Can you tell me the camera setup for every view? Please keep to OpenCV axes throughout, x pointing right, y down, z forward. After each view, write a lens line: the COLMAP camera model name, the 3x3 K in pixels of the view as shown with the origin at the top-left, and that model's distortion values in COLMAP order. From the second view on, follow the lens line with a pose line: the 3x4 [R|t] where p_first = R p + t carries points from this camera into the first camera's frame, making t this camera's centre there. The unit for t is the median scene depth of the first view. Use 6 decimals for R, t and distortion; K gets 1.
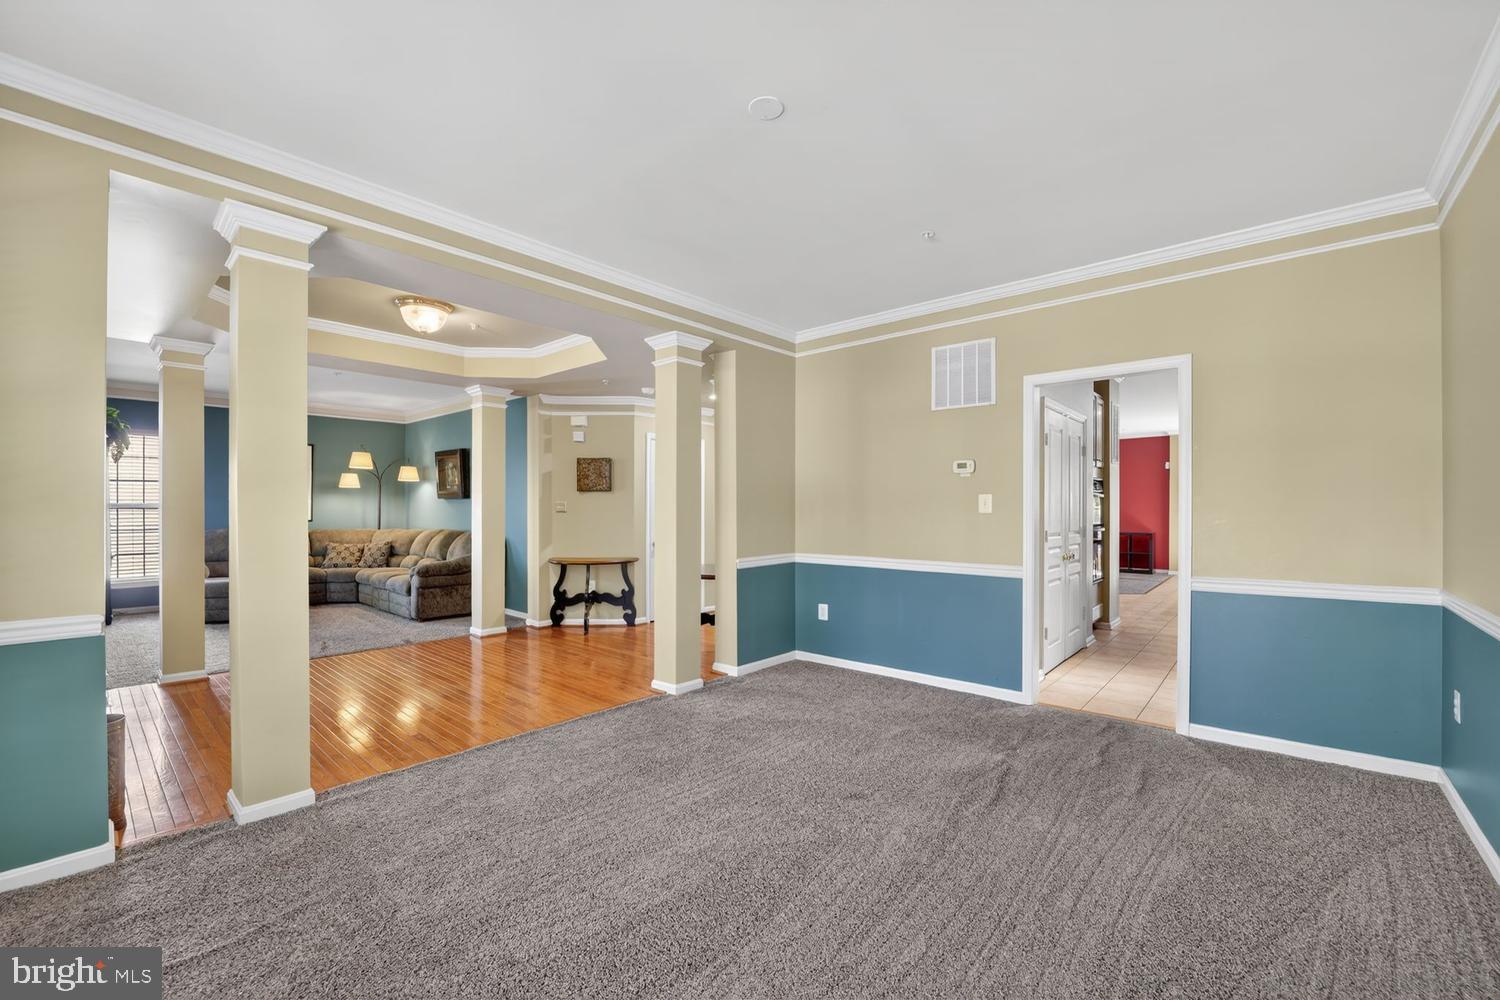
lens RADIAL K [[613.4, 0, 750.0], [0, 613.4, 500.0], [0, 0, 1]] dist [-0.010094, -0.000134]
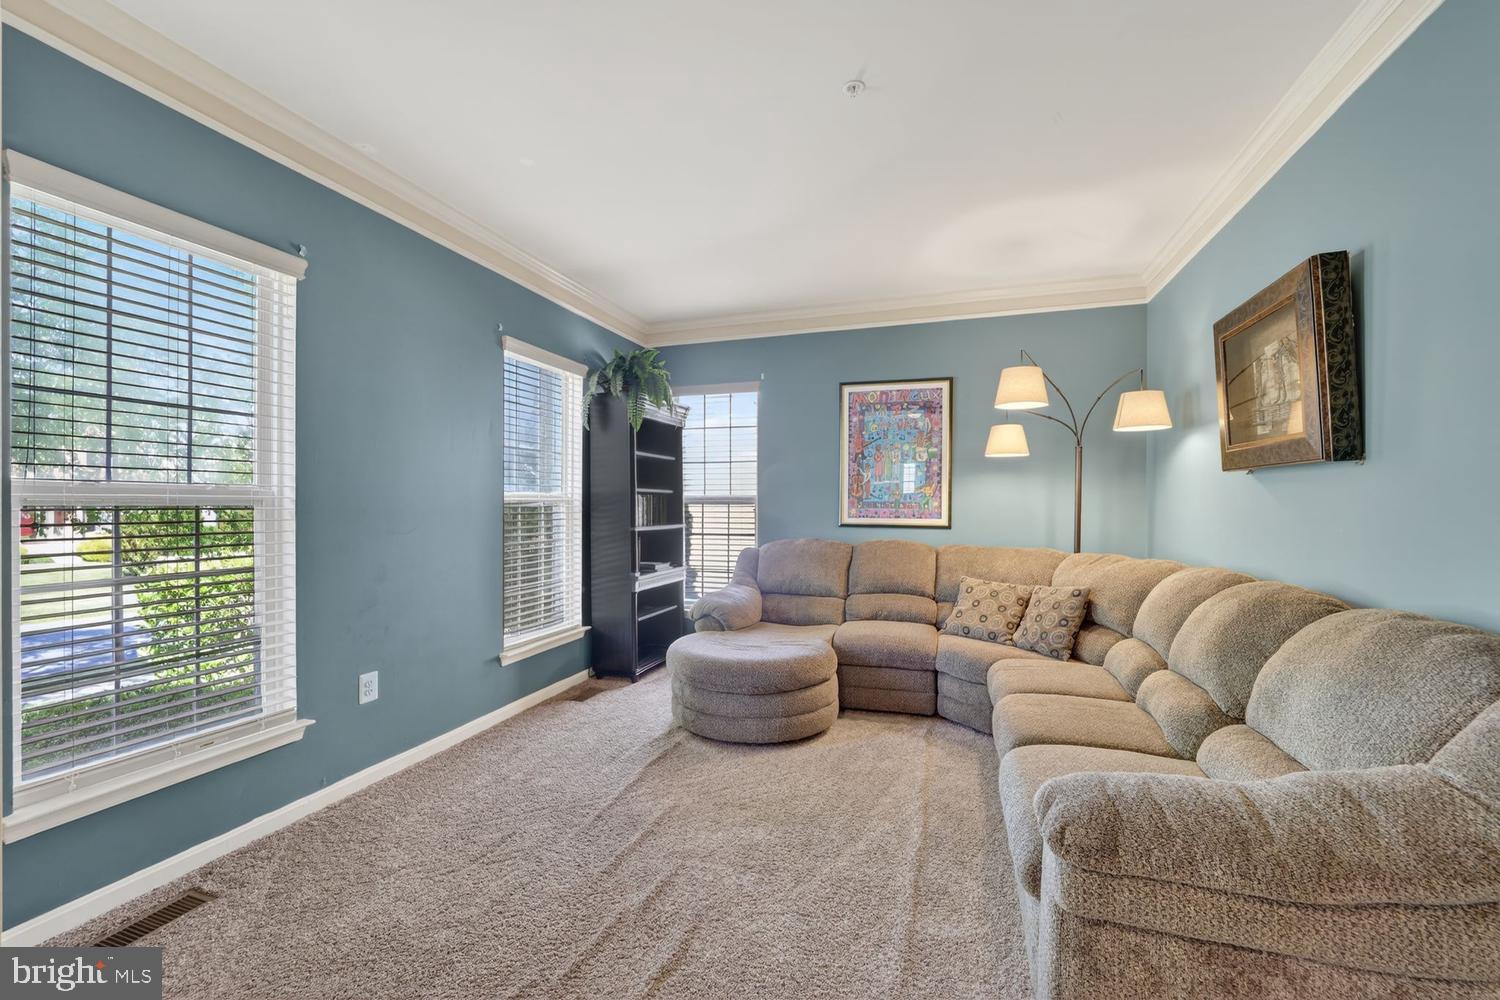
lens RADIAL K [[613.4, 0, 750.0], [0, 613.4, 500.0], [0, 0, 1]] dist [-0.010094, -0.000134]
pose [[0.388761, -0.003683, -0.921331, -0.321573], [0.001834, 0.999993, -0.003223, 0.013272], [0.921337, -0.000437, 0.388765, 0.664306]]
